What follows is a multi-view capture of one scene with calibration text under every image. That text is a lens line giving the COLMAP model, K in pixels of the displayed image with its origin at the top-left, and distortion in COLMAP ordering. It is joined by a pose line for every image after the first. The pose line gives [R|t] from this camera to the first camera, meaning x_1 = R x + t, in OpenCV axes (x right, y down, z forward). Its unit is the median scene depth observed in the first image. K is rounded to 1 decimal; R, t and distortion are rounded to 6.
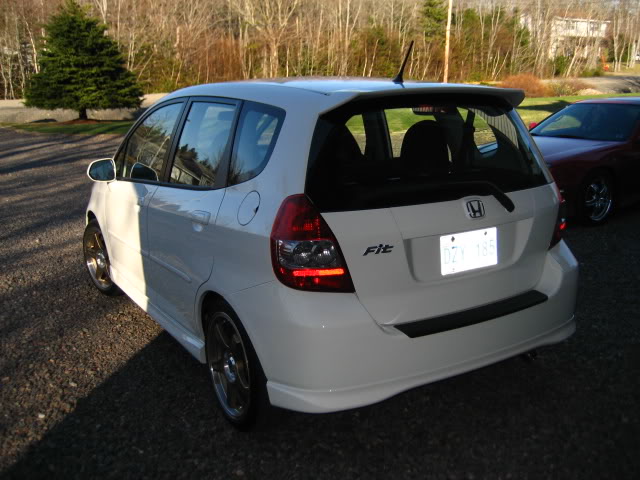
lens RADIAL K [[657.9, 0, 320.8], [0, 657.9, 254.7], [0, 0, 1]] dist [-0.078468, 0.000000]
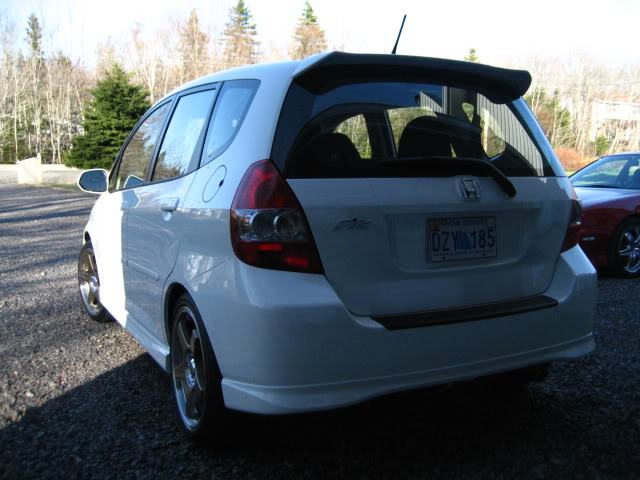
lens RADIAL K [[657.9, 0, 327.0], [0, 657.9, 255.6], [0, 0, 1]] dist [-0.078468, 0.000000]
pose [[0.998184, 0.027247, -0.053717, 0.015058], [-0.033499, 0.992310, -0.119162, 0.020274], [0.050057, 0.120745, 0.991421, 0.021190]]
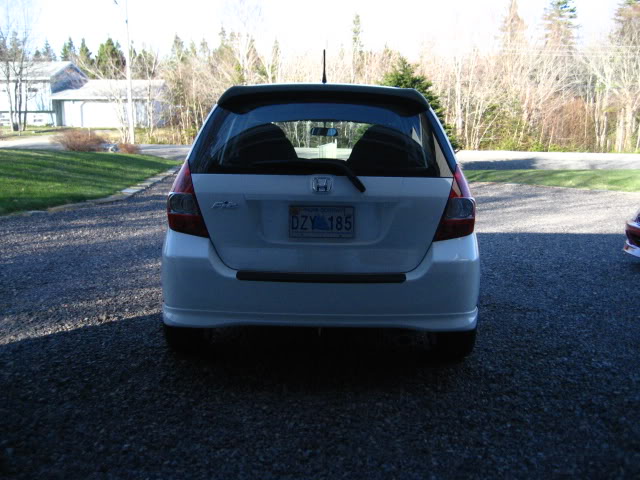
lens RADIAL K [[657.9, 0, 318.1], [0, 657.9, 242.5], [0, 0, 1]] dist [-0.078468, 0.000000]
pose [[0.842978, 0.109515, -0.526683, 0.134934], [-0.167983, 0.983689, -0.064323, 0.016787], [0.511048, 0.142697, 0.847624, 0.004012]]
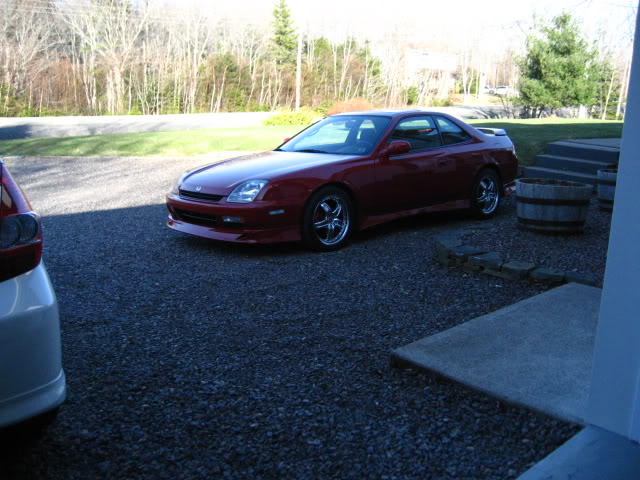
lens RADIAL K [[657.9, 0, 335.5], [0, 657.9, 250.9], [0, 0, 1]] dist [-0.078468, 0.000000]
pose [[0.979885, -0.022696, 0.198270, 0.104005], [0.032898, 0.998290, -0.048313, -0.000338], [-0.196834, 0.053864, 0.978956, 0.051797]]
